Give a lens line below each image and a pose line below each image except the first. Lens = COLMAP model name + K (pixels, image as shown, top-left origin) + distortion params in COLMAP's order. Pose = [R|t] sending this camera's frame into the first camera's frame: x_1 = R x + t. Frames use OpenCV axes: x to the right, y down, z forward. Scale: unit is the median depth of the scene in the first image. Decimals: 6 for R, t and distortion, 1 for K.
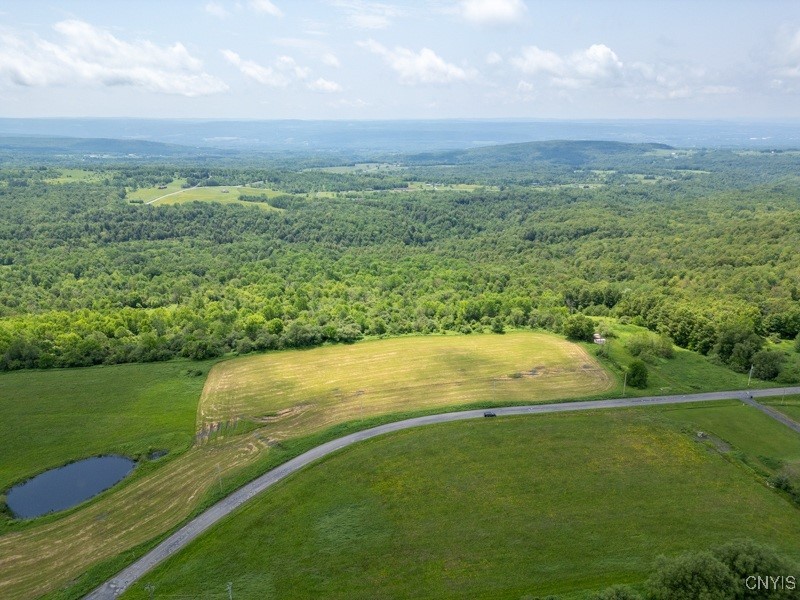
lens RADIAL K [[557.5, 0, 400.0], [0, 557.5, 300.0], [0, 0, 1]] dist [0.091055, -0.097227]
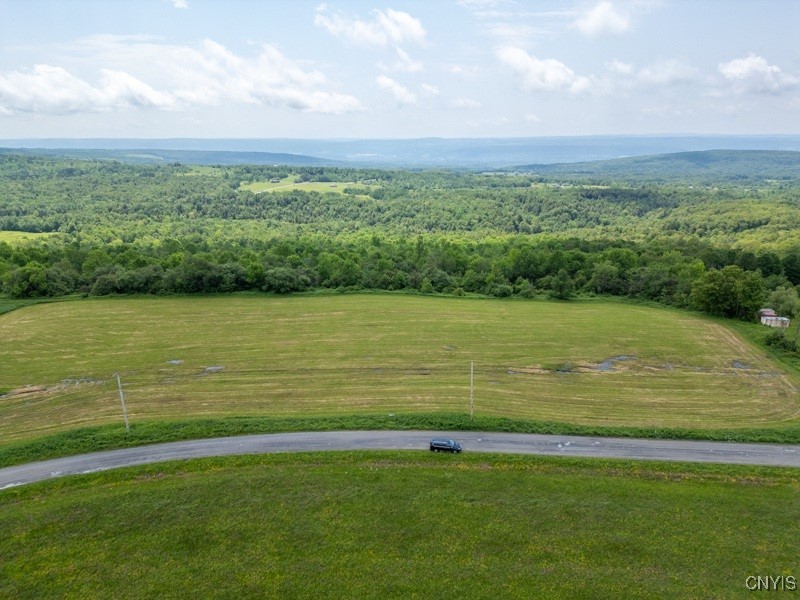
lens RADIAL K [[557.5, 0, 400.0], [0, 557.5, 300.0], [0, 0, 1]] dist [0.091055, -0.097227]
pose [[0.971749, 0.060714, -0.228074, 0.143761], [-0.067857, 0.997416, -0.023602, 0.079996], [0.226051, 0.038412, 0.973358, 0.424325]]
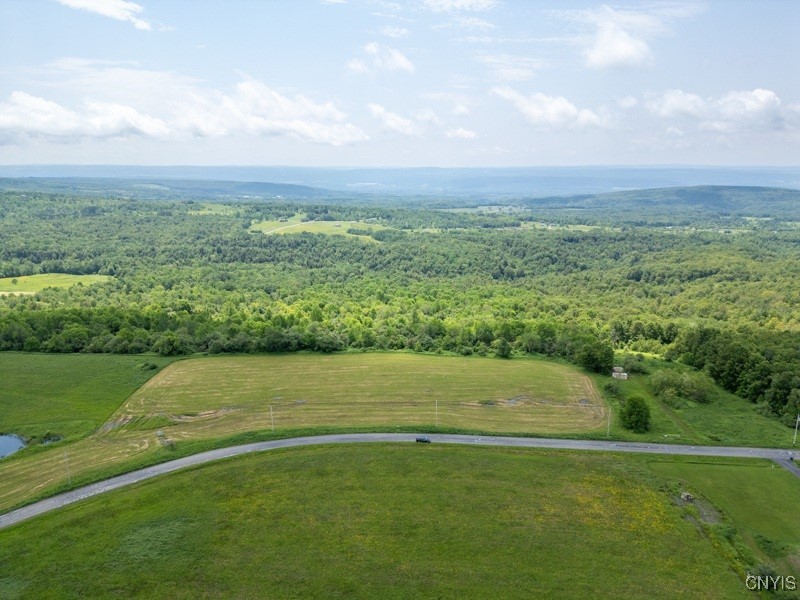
lens RADIAL K [[557.5, 0, 400.0], [0, 557.5, 300.0], [0, 0, 1]] dist [0.091055, -0.097227]
pose [[0.972196, 0.056666, -0.227211, 0.205997], [-0.074236, 0.994813, -0.069540, 0.041060], [0.222091, 0.084474, 0.971360, 0.121715]]
